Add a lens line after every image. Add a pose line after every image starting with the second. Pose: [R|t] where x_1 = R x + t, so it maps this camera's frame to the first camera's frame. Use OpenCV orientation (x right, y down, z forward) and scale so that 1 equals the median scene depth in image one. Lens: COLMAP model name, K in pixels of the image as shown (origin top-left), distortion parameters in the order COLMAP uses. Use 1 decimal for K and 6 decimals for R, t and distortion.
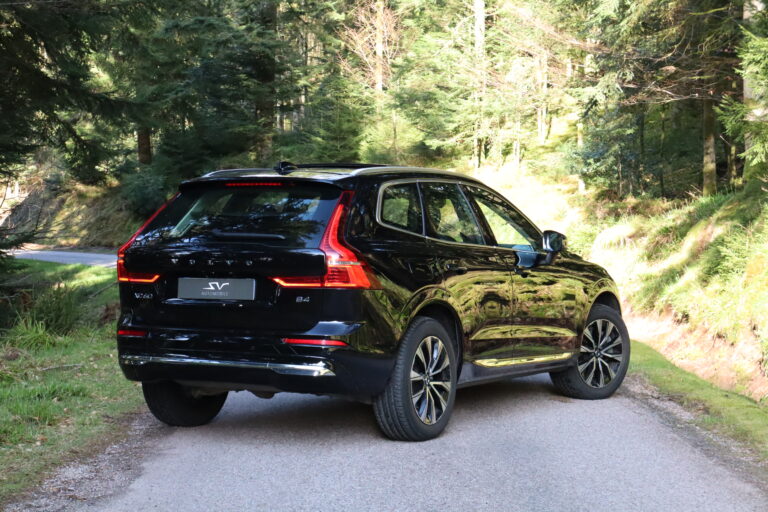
lens RADIAL K [[1625.8, 0, 383.8], [0, 1625.8, 256.9], [0, 0, 1]] dist [-0.008457, 0.000000]
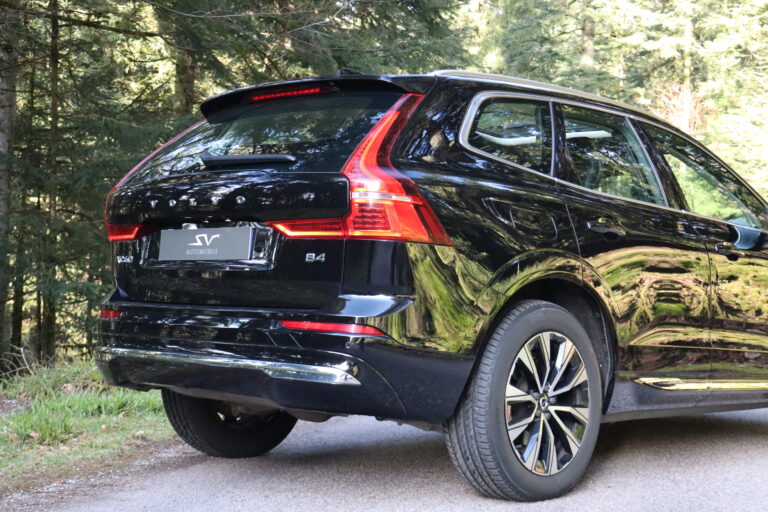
lens RADIAL K [[1258.4, 0, 385.1], [0, 1258.4, 253.5], [0, 0, 1]] dist [0.014427, 0.000000]
pose [[0.967261, 0.012572, -0.253473, 0.090300], [-0.027294, 0.998133, -0.054648, 0.047427], [0.252313, 0.059777, 0.965798, 0.523561]]
